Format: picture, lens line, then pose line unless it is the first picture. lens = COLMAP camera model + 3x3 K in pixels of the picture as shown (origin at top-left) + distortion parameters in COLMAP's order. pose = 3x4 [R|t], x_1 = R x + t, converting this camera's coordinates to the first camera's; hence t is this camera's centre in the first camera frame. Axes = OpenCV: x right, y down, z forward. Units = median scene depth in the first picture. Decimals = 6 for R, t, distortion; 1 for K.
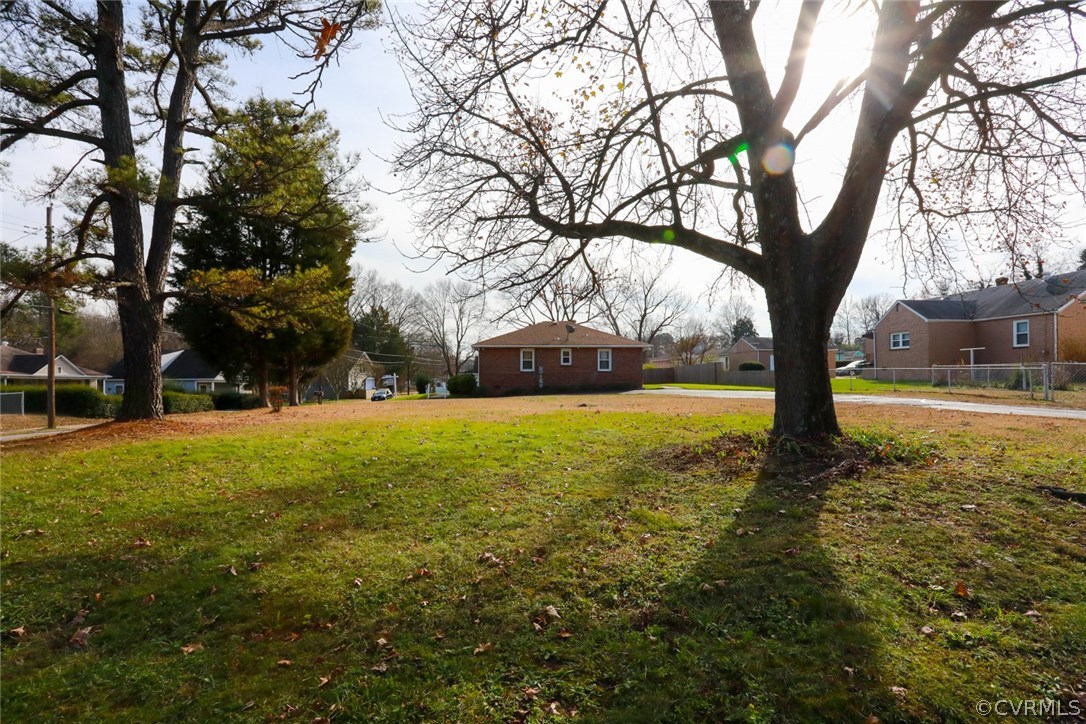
lens RADIAL K [[525.8, 0, 543.7], [0, 525.8, 365.3], [0, 0, 1]] dist [-0.035427, 0.008338]
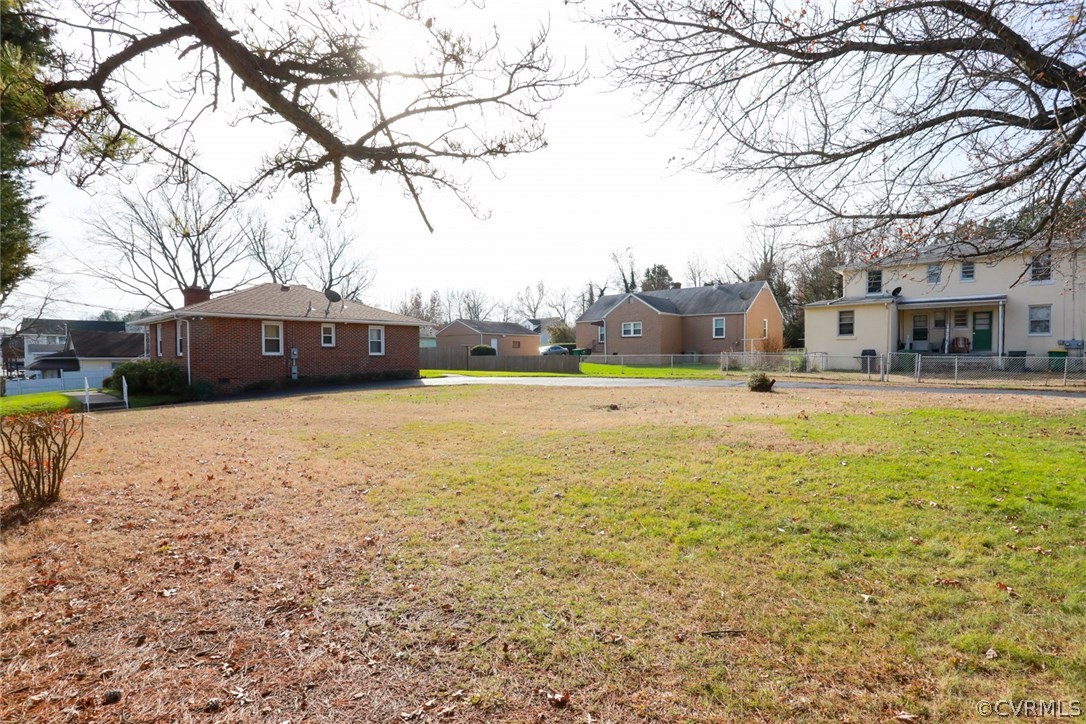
lens RADIAL K [[525.8, 0, 542.6], [0, 525.8, 361.7], [0, 0, 1]] dist [-0.035427, 0.008338]
pose [[0.723318, -0.005703, 0.690492, -0.238612], [-0.013185, 0.999670, 0.022069, 0.000361], [-0.690389, -0.025067, 0.723003, 0.287133]]
